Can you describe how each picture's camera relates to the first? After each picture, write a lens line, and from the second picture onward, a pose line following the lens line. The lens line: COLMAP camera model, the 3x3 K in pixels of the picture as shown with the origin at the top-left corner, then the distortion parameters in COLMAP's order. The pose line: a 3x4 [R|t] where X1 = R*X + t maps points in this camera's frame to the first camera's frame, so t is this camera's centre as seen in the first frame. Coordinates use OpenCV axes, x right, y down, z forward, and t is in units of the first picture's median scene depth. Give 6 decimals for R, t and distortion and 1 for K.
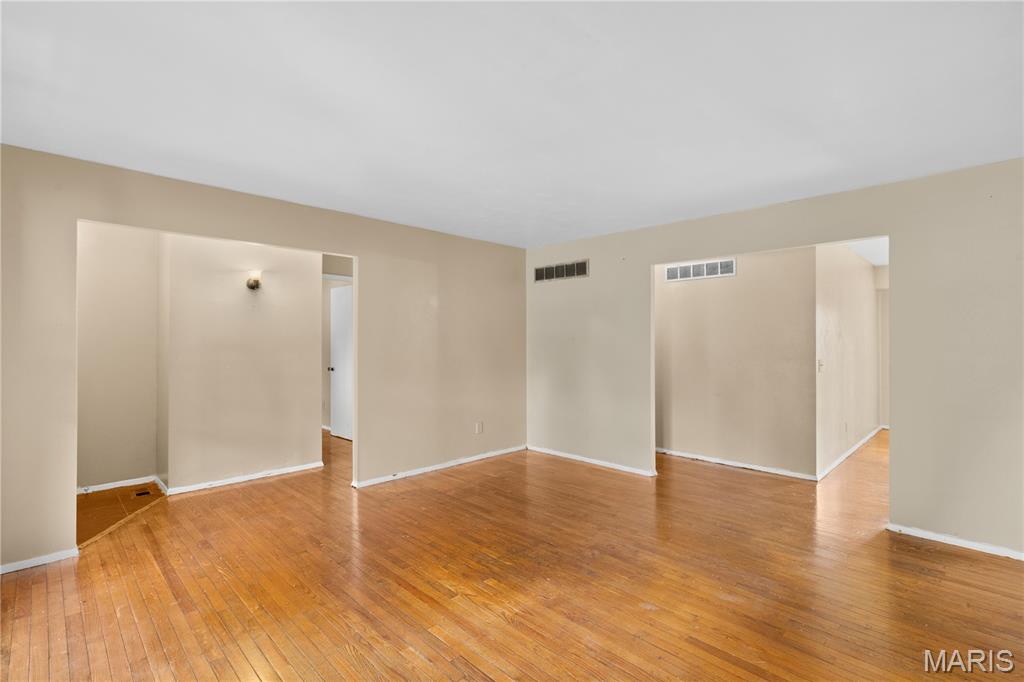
lens RADIAL K [[470.3, 0, 514.2], [0, 470.3, 339.0], [0, 0, 1]] dist [0.000077, 0.000013]
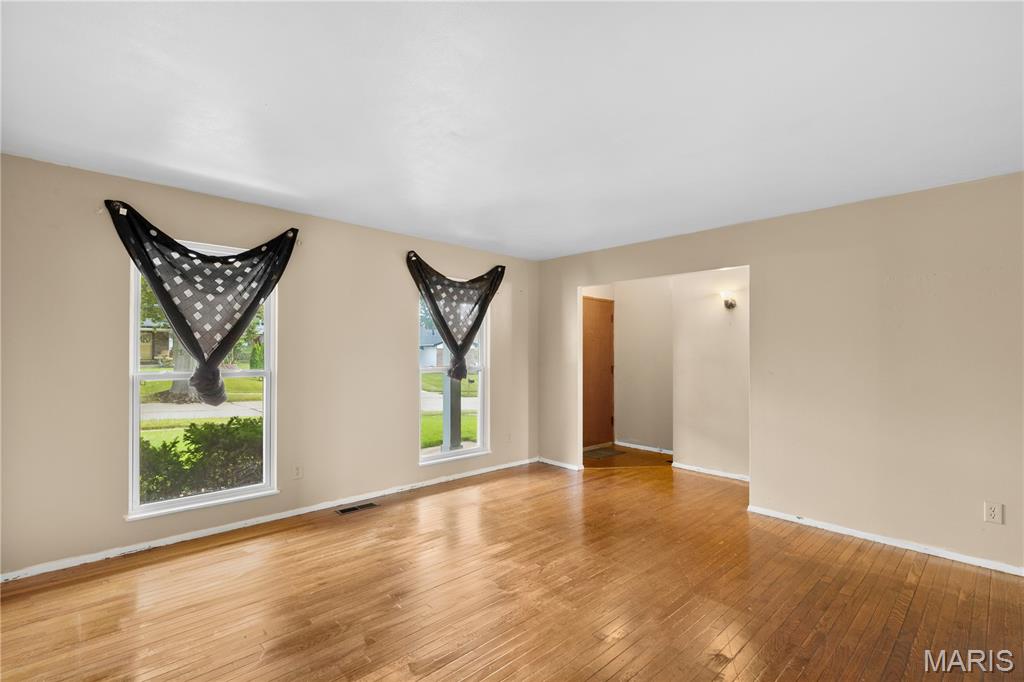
lens RADIAL K [[470.3, 0, 514.2], [0, 470.3, 345.4], [0, 0, 1]] dist [0.000077, 0.000013]
pose [[-0.031165, -0.012920, -0.999431, 0.609569], [-0.004238, 0.999909, -0.012794, -0.000431], [0.999505, 0.003837, -0.031217, 0.541908]]
